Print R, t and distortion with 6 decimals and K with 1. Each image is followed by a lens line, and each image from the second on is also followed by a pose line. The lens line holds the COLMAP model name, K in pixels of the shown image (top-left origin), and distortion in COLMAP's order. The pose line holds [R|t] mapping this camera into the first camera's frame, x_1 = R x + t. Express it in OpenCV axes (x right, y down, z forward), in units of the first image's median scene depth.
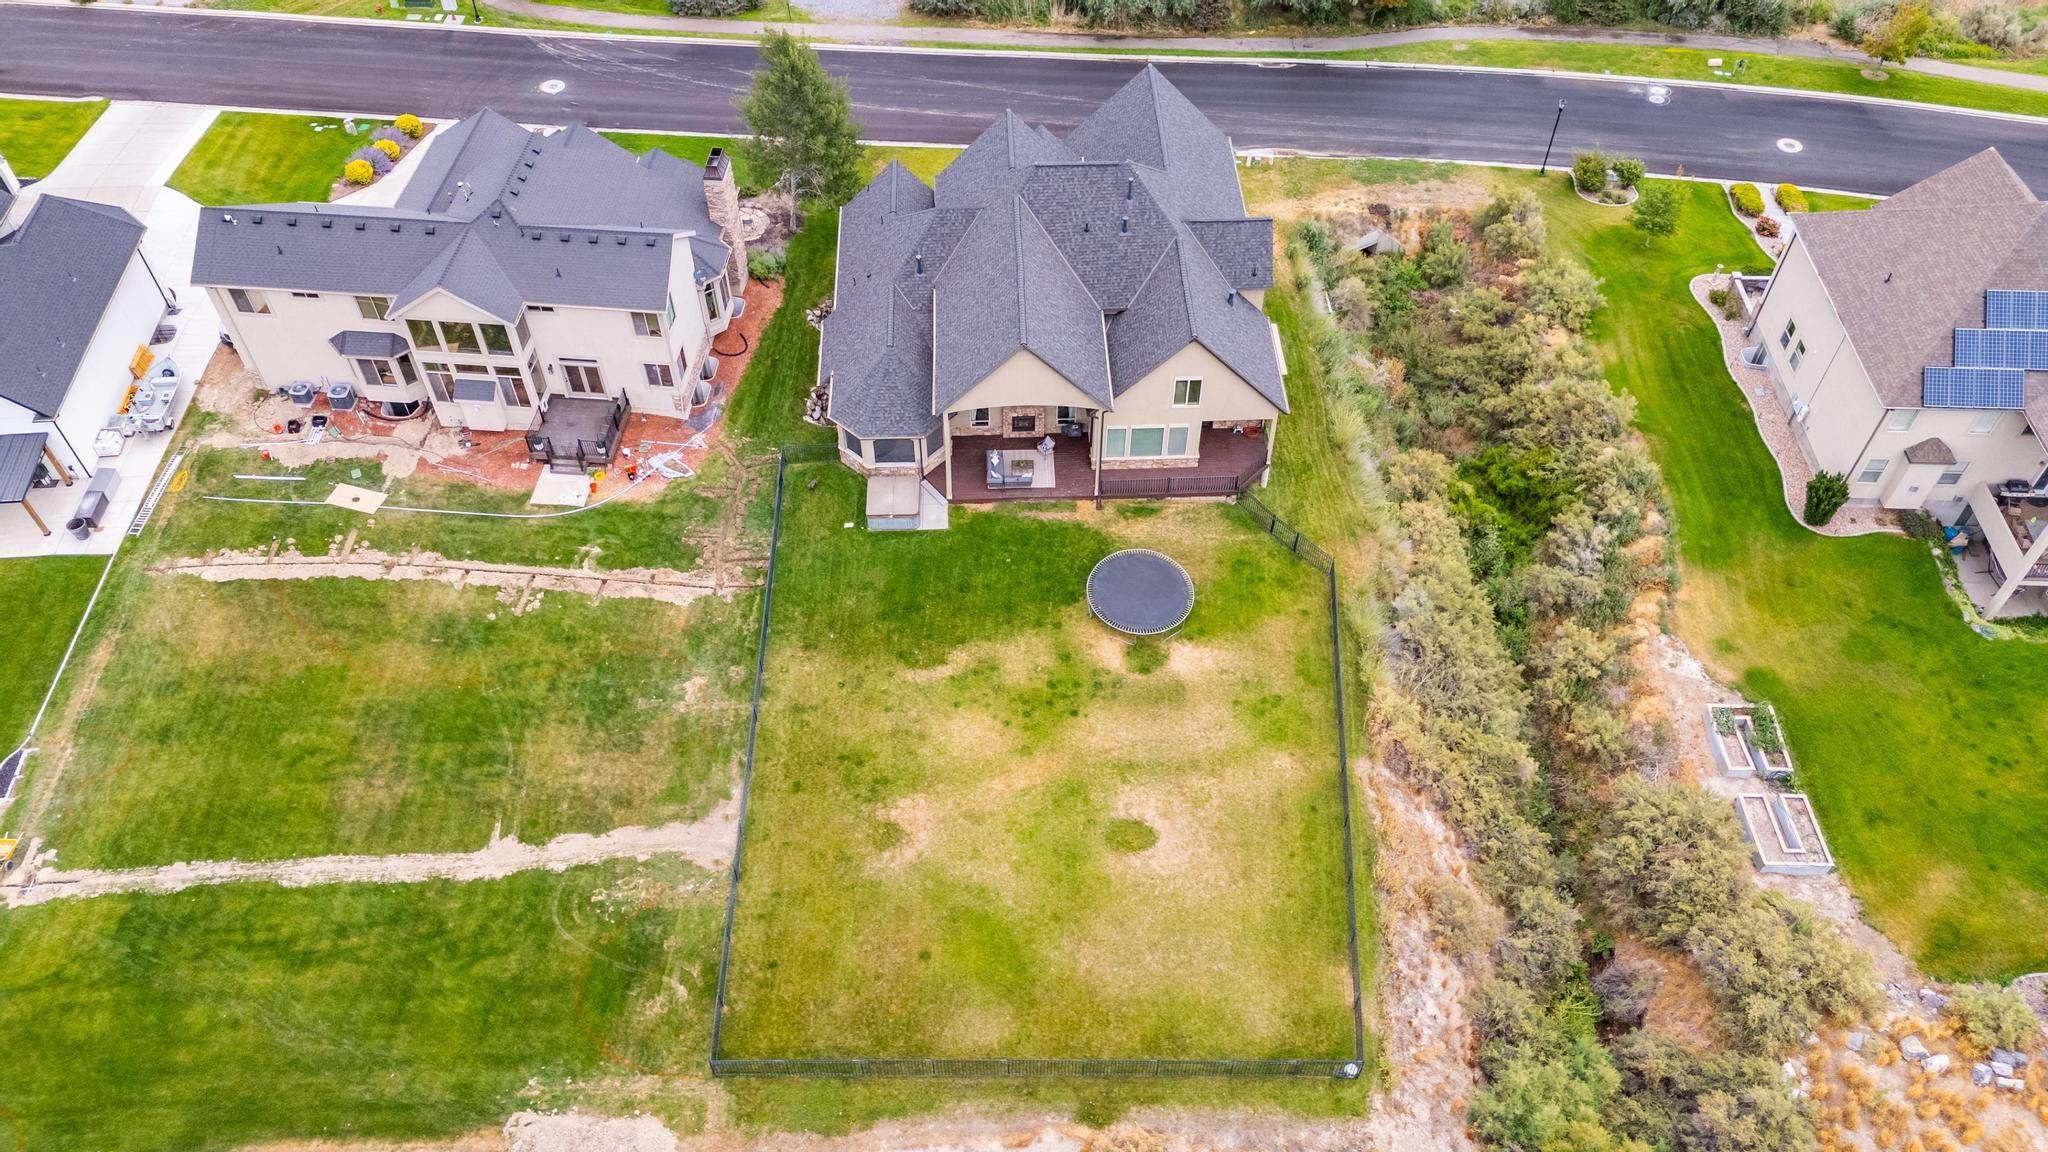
lens RADIAL K [[1522.6, 0, 1020.4], [0, 1522.6, 585.0], [0, 0, 1]] dist [0.024236, -0.022043]
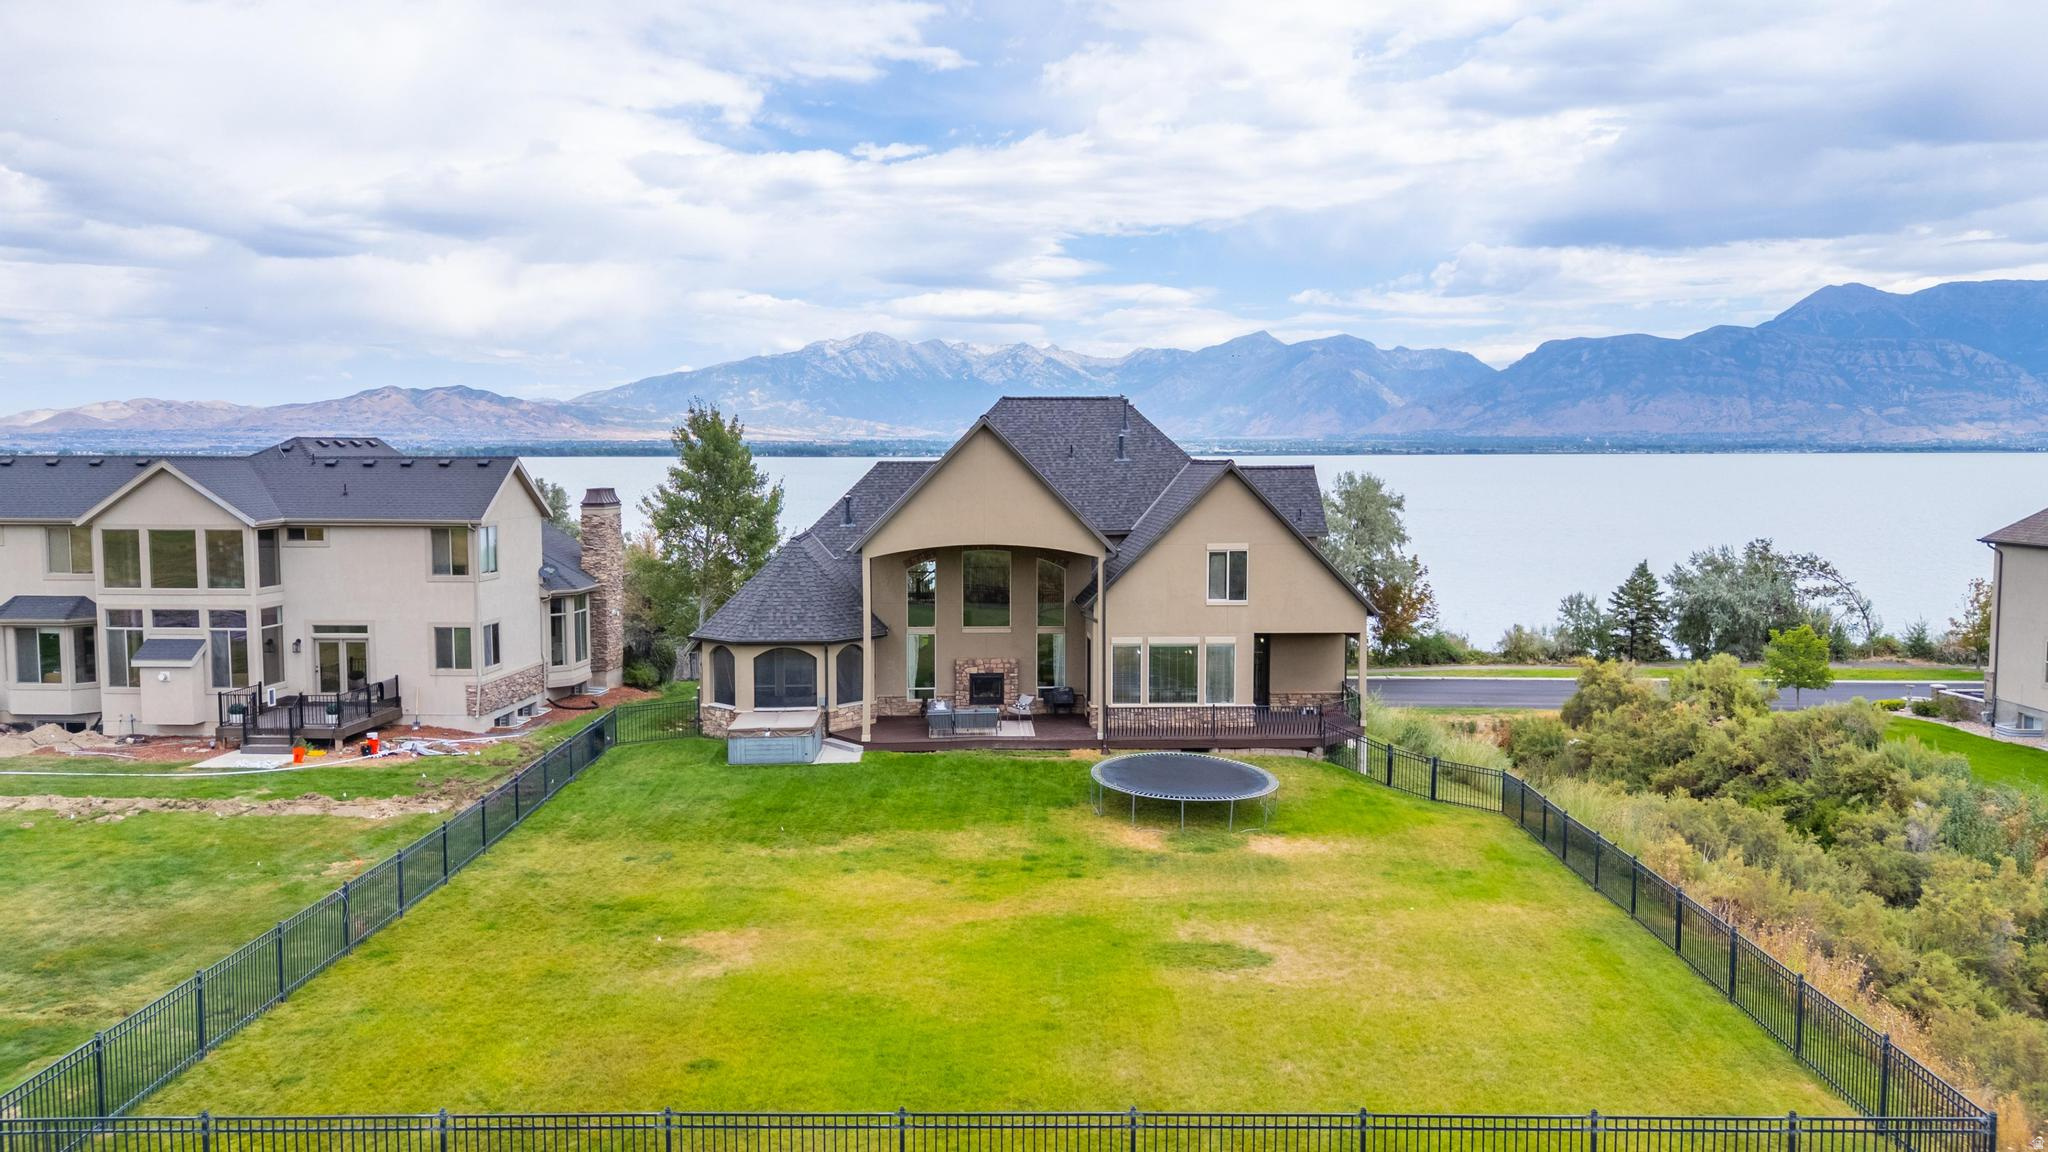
lens RADIAL K [[1522.6, 0, 1024.2], [0, 1522.6, 571.4], [0, 0, 1]] dist [0.024236, -0.022043]
pose [[0.999910, -0.005959, 0.011995, 0.012325], [0.012738, 0.699845, -0.714181, 0.372953], [-0.004139, 0.714270, 0.699858, 0.559480]]
